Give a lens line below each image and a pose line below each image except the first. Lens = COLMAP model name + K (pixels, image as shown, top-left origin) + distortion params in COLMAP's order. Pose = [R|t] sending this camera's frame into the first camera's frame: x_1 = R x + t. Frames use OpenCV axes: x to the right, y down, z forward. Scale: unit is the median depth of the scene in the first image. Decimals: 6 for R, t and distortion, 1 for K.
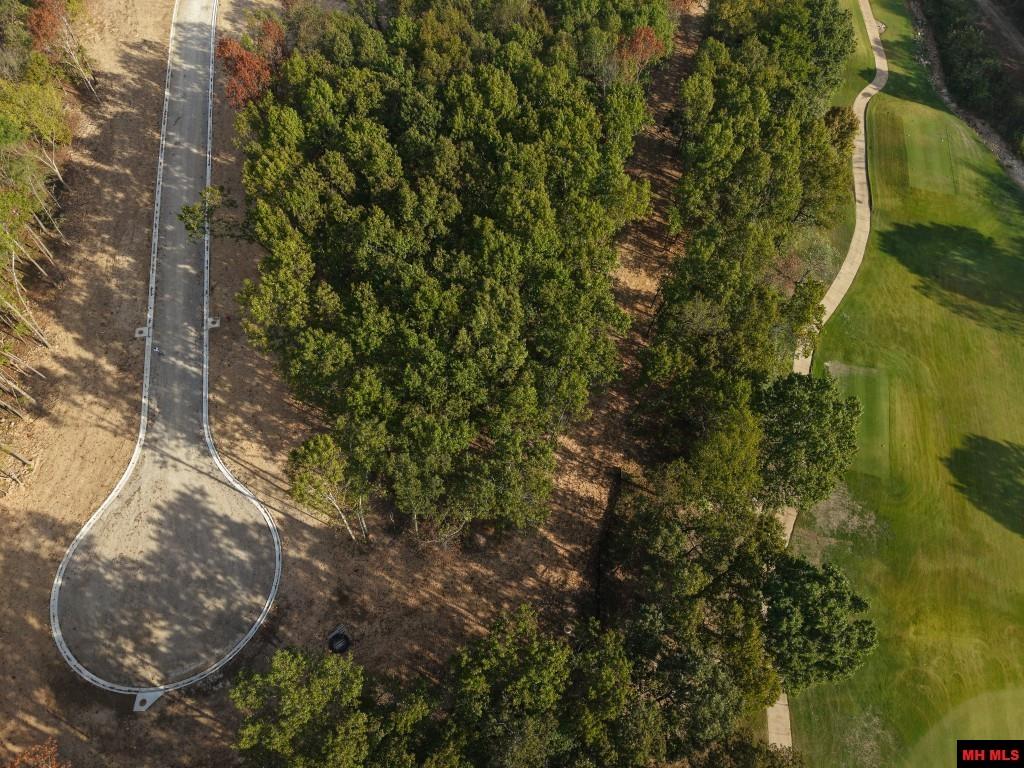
lens RADIAL K [[684.3, 0, 511.2], [0, 684.3, 383.2], [0, 0, 1]] dist [0.039206, -0.042490]
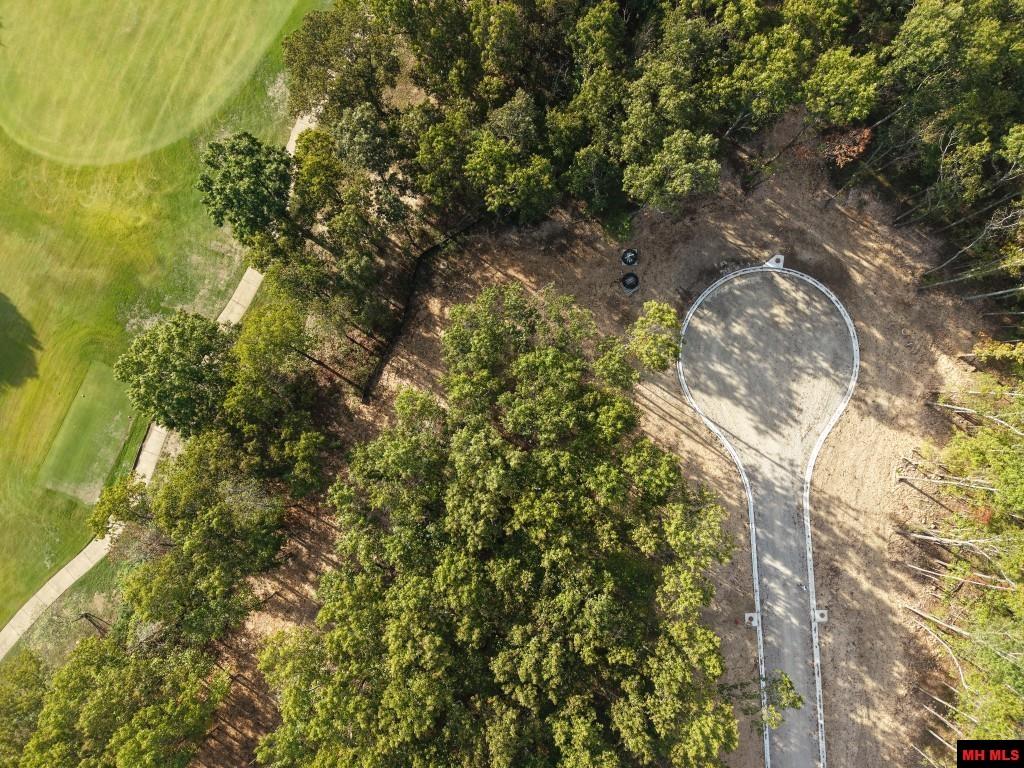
lens RADIAL K [[684.3, 0, 518.1], [0, 684.3, 378.5], [0, 0, 1]] dist [0.039206, -0.042490]
pose [[-0.983645, -0.161335, -0.080089, 0.017124], [0.091738, -0.831387, 0.548069, -0.381946], [-0.155008, 0.531758, 0.832590, 0.082081]]
